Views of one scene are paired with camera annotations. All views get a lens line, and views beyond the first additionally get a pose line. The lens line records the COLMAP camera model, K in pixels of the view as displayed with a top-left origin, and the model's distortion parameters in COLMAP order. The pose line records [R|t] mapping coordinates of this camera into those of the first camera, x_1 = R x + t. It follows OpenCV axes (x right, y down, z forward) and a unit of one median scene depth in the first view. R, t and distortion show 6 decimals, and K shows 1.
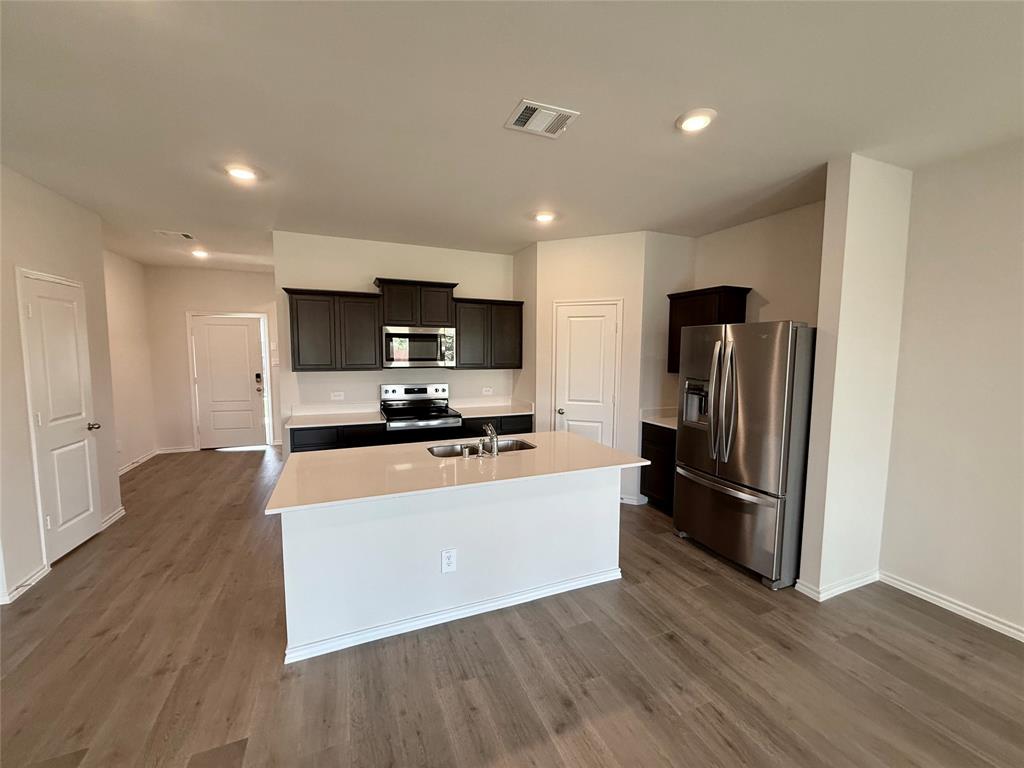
lens RADIAL K [[412.8, 0, 509.0], [0, 412.8, 383.3], [0, 0, 1]] dist [0.009538, 0.000574]
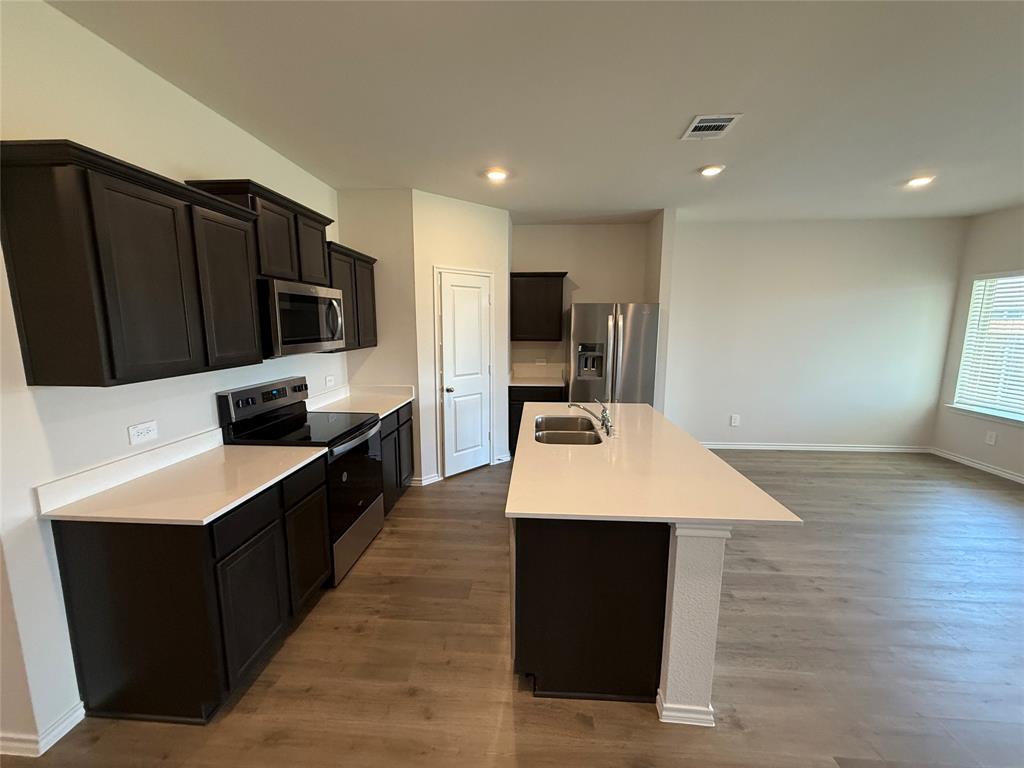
lens RADIAL K [[412.8, 0, 512.0], [0, 412.8, 384.3], [0, 0, 1]] dist [0.009538, 0.000574]
pose [[0.438133, -0.140868, 0.887804, -0.639339], [0.073098, 0.989957, 0.121003, -0.044731], [-0.895933, 0.011882, 0.444030, 0.476648]]
